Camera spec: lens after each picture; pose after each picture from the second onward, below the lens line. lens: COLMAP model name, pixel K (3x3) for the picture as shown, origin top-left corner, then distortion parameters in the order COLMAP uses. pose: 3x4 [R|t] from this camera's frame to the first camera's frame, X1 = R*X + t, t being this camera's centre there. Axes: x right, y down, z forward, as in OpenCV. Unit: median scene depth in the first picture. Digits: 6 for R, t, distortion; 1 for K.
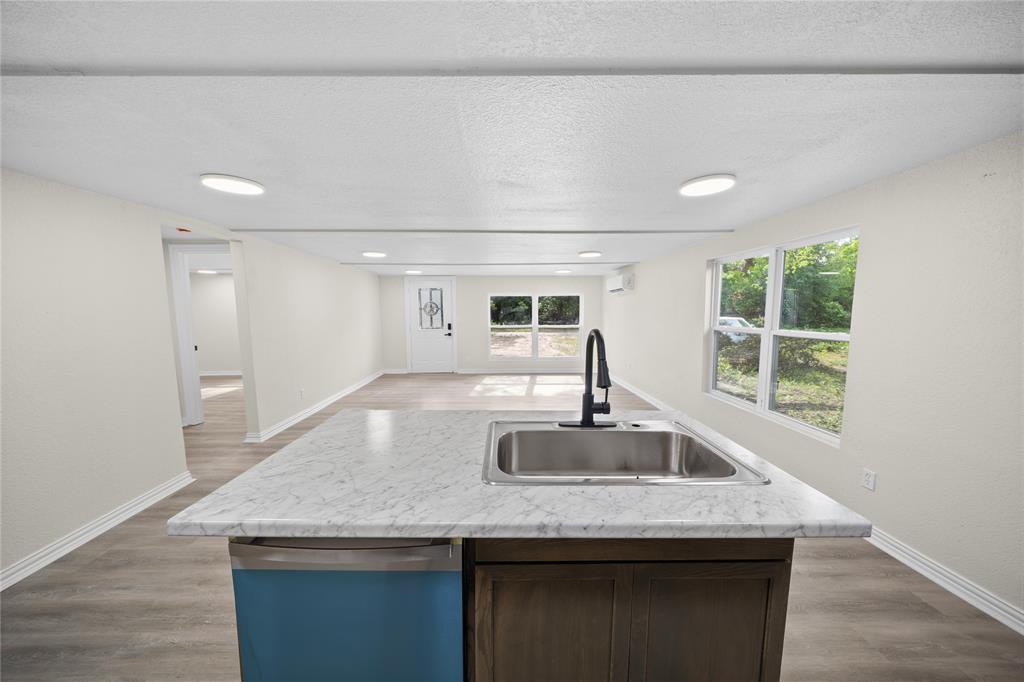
lens RADIAL K [[349.7, 0, 507.8], [0, 349.7, 350.1], [0, 0, 1]] dist [0.000084, -0.000067]
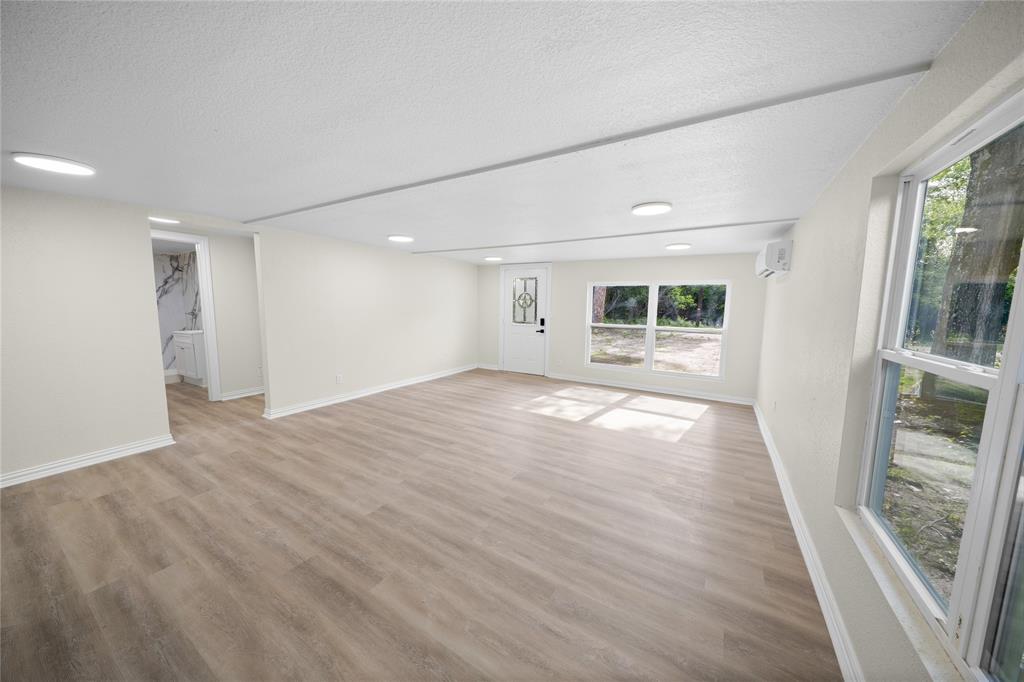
lens RADIAL K [[349.7, 0, 507.8], [0, 349.7, 350.1], [0, 0, 1]] dist [0.000084, -0.000067]
pose [[0.841332, 0.088711, -0.533189, 0.227082], [-0.080699, 0.996000, 0.038376, -0.024475], [0.534461, 0.010741, 0.845125, 0.229637]]
